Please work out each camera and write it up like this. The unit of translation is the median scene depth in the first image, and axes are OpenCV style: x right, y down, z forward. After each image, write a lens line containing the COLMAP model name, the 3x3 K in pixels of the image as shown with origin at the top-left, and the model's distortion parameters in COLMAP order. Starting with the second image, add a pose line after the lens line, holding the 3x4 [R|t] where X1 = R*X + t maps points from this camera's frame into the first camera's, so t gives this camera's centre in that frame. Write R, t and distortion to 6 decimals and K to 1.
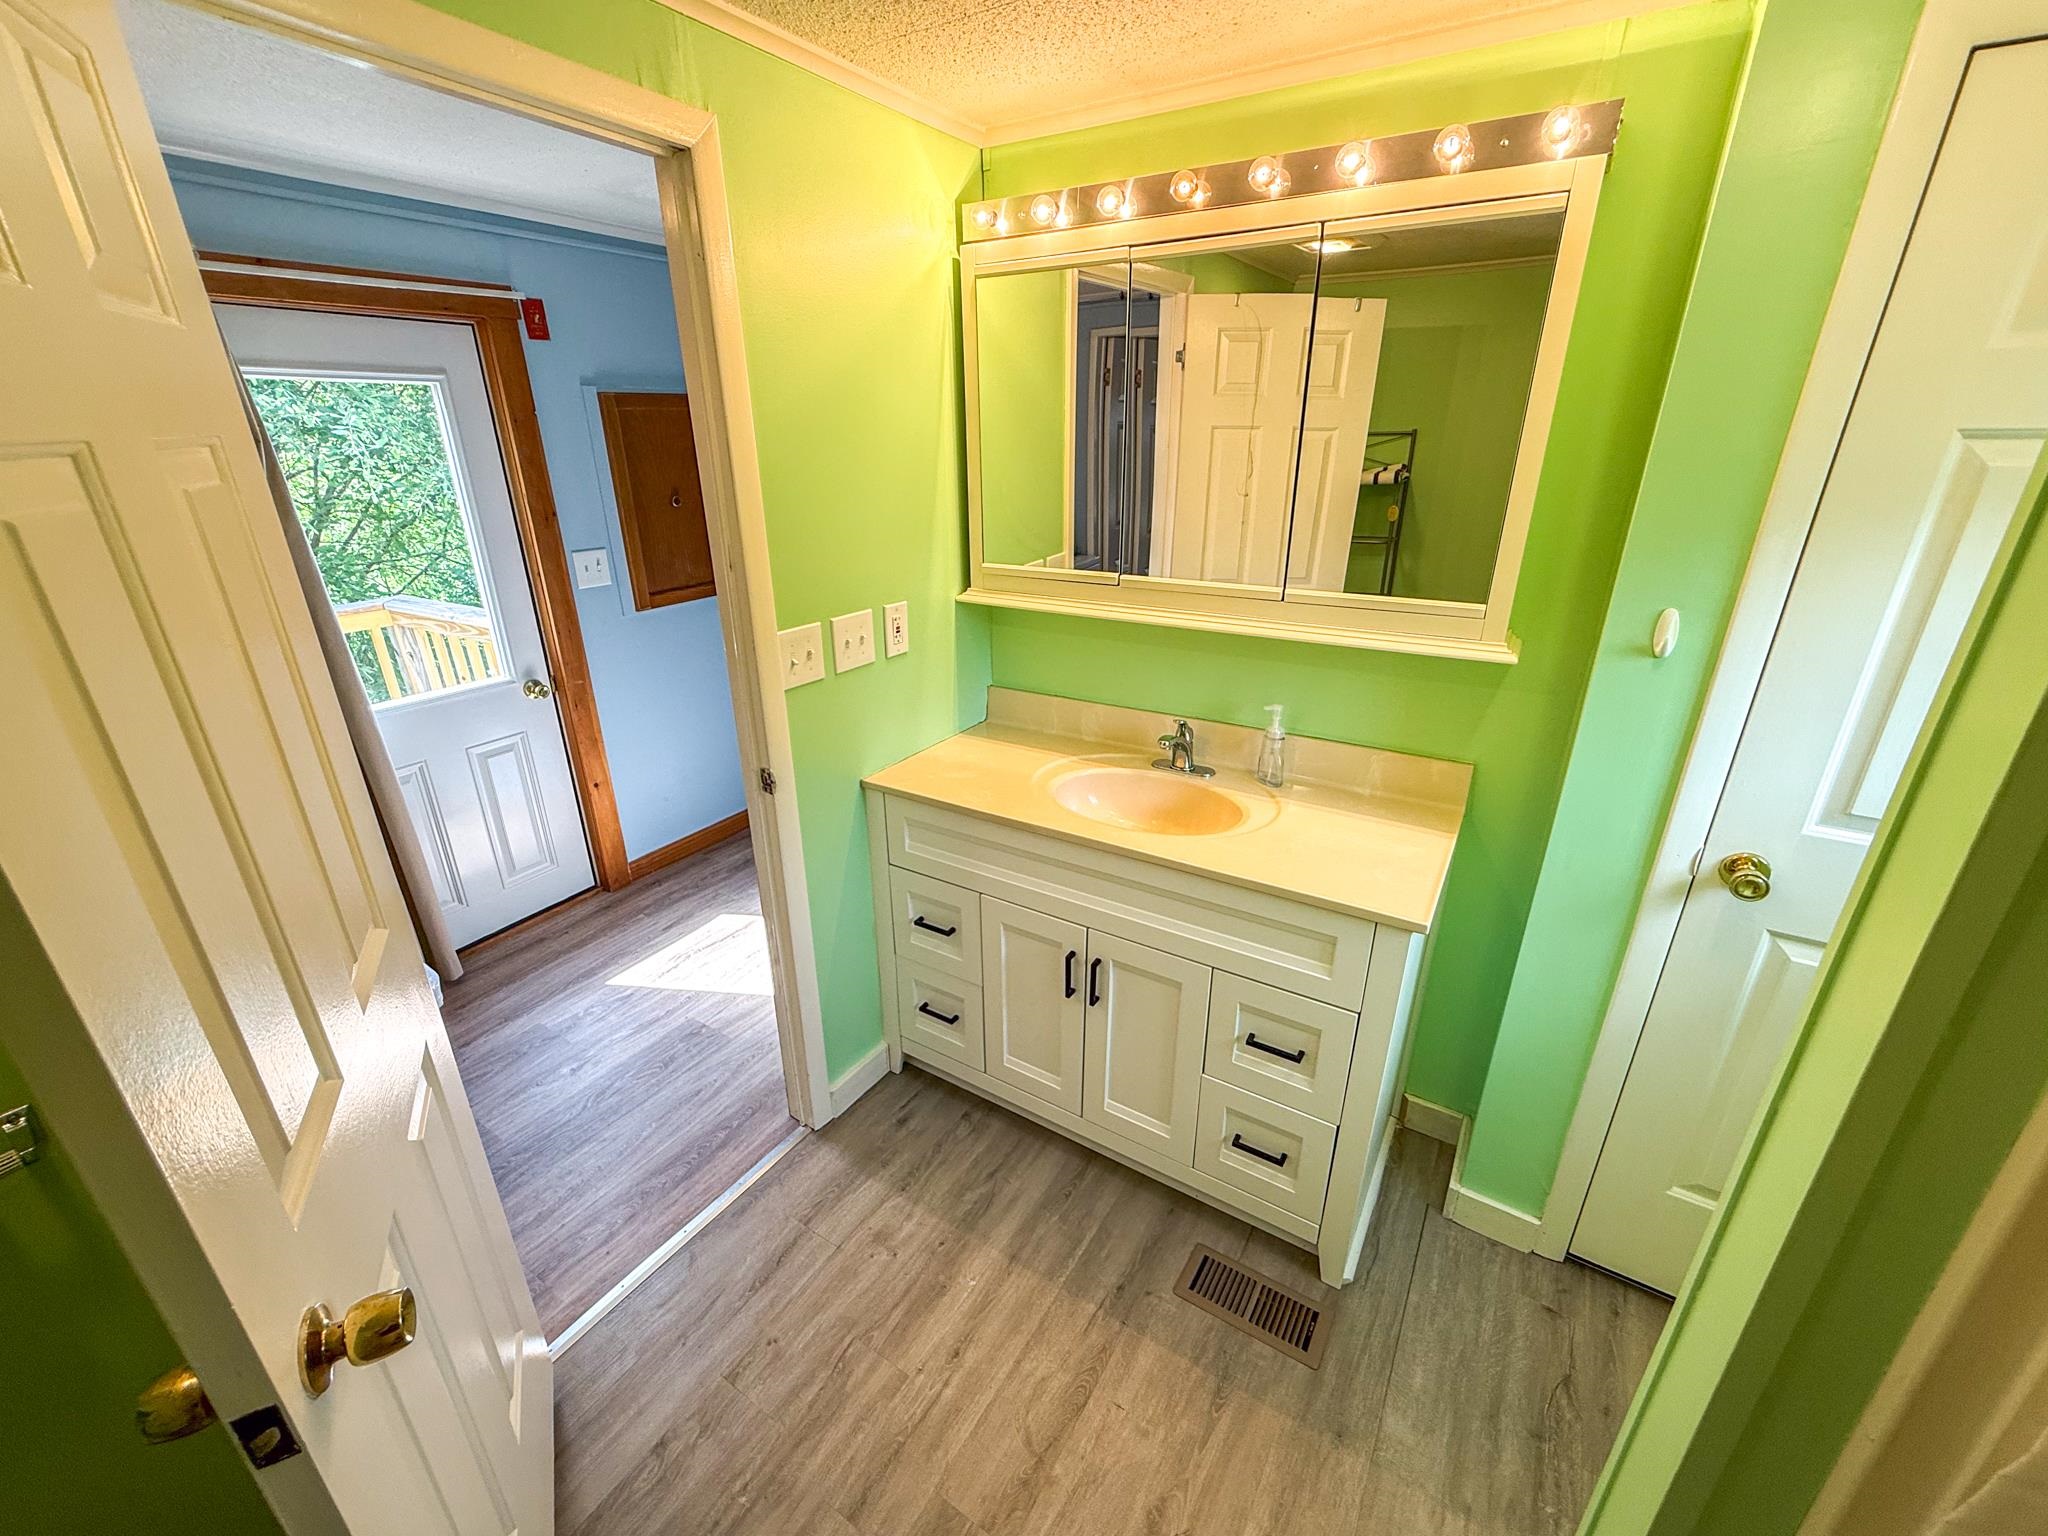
lens RADIAL K [[824.6, 0, 1024.0], [0, 824.6, 768.0], [0, 0, 1]] dist [0.000657, -0.000129]
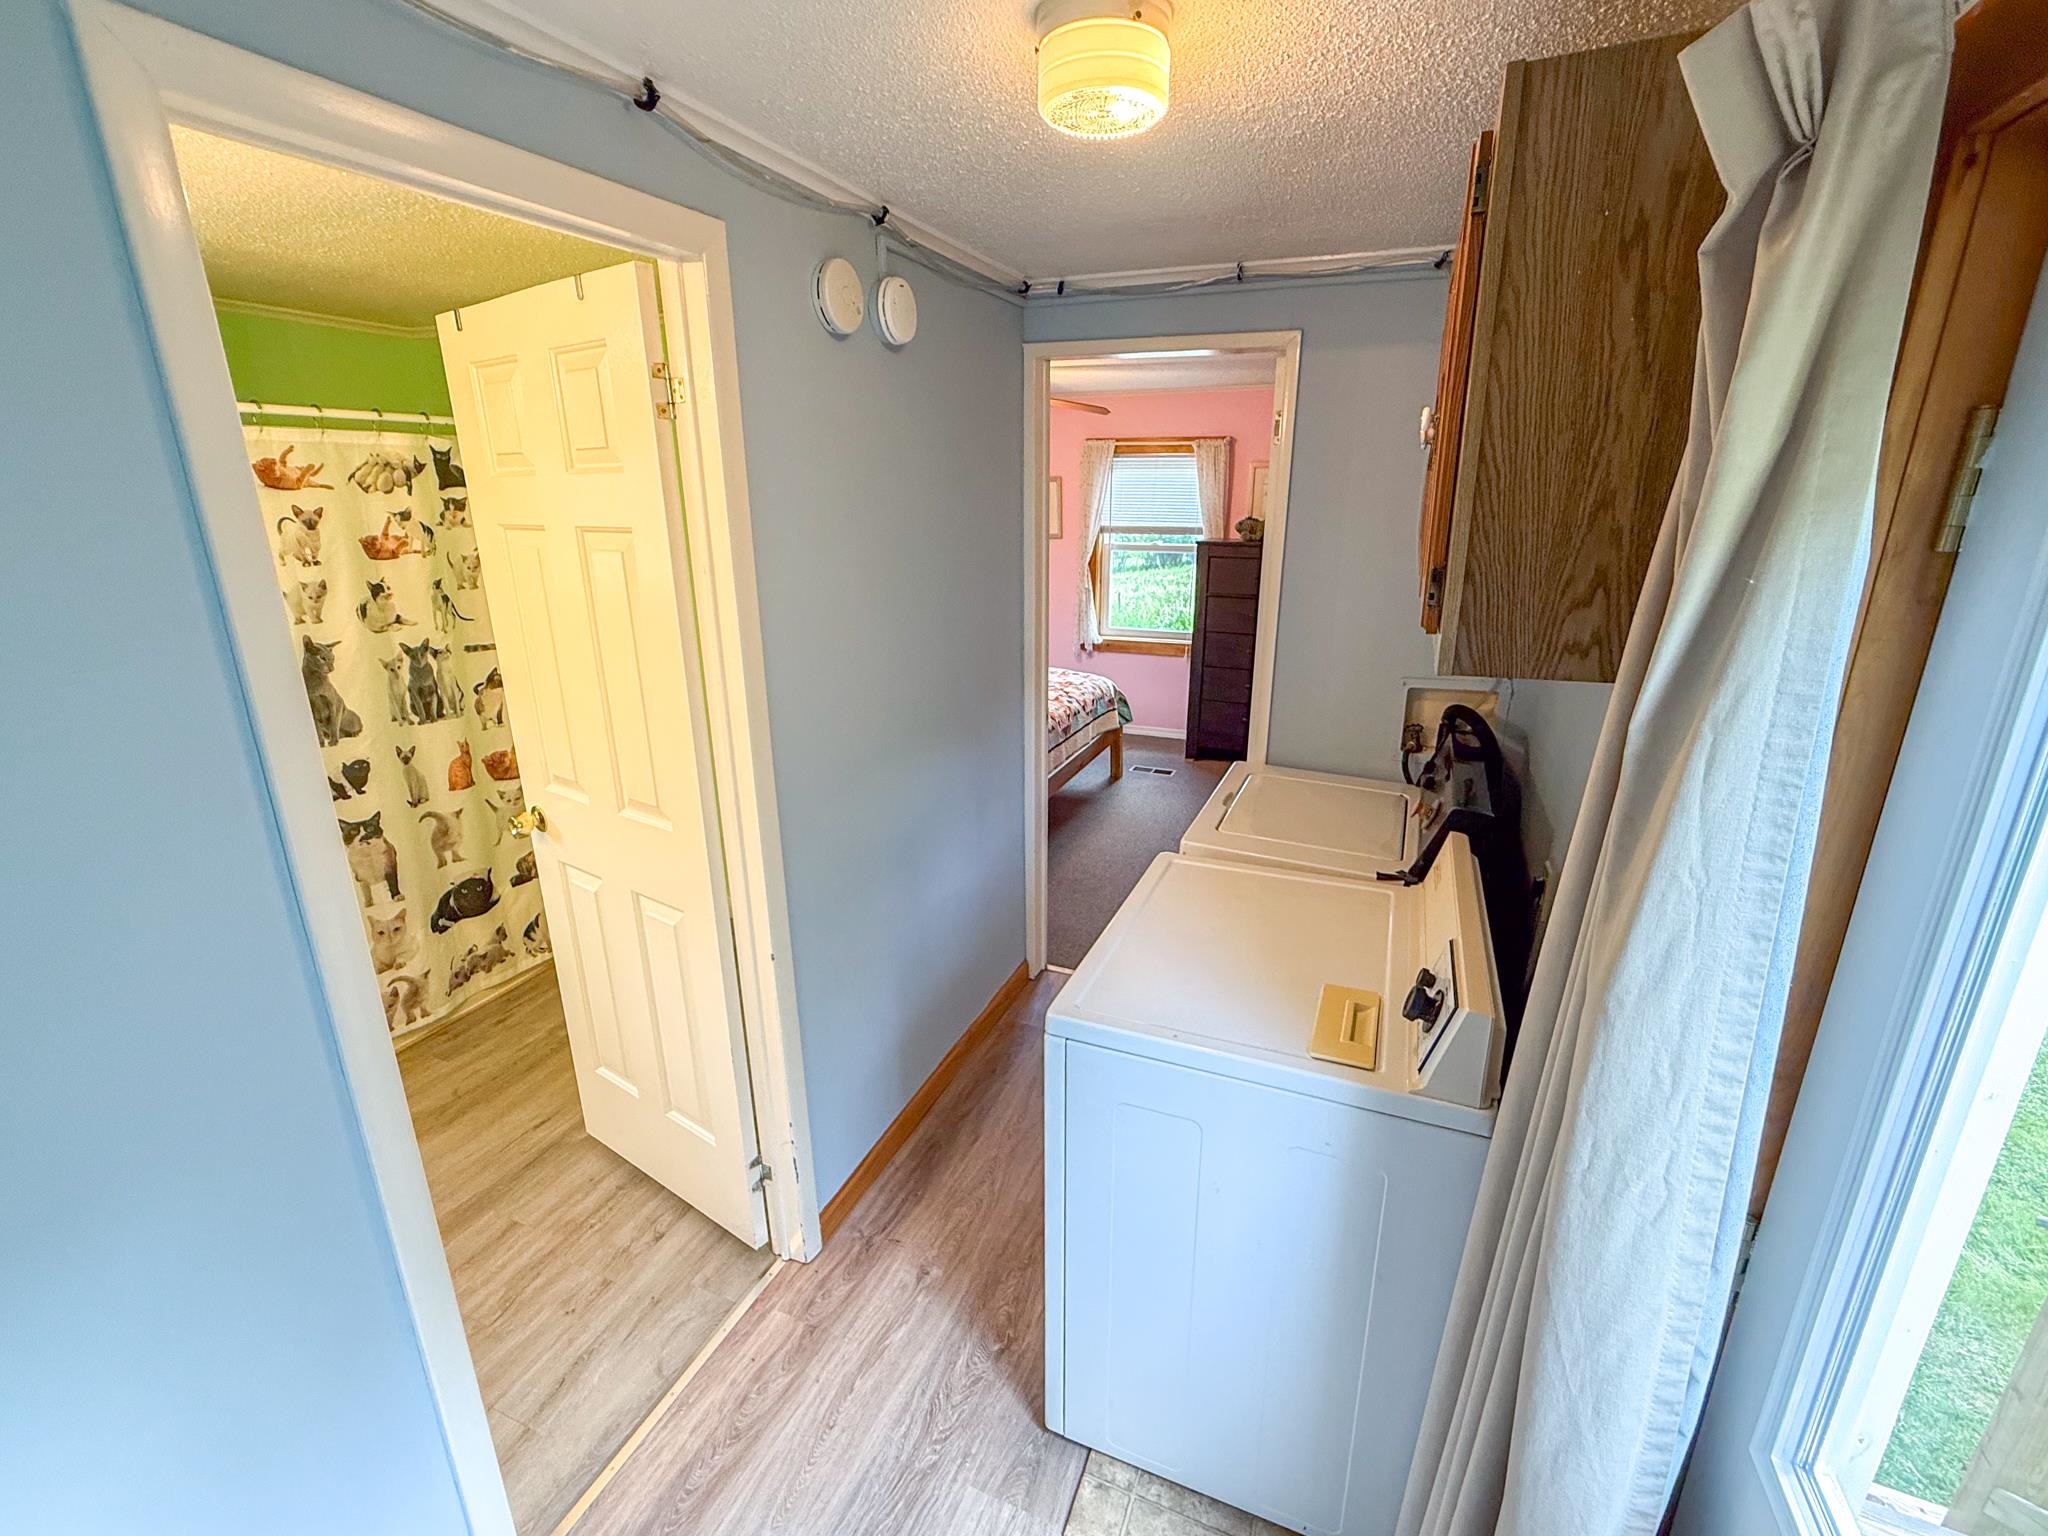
lens RADIAL K [[900.0, 0, 1024.0], [0, 900.0, 768.0], [0, 0, 1]] dist [0.001001, 0.000001]
pose [[-0.986726, 0.057146, -0.152009, -0.479350], [-0.053412, 0.769762, 0.636093, -0.424327], [0.153361, 0.635768, -0.756491, 0.966962]]
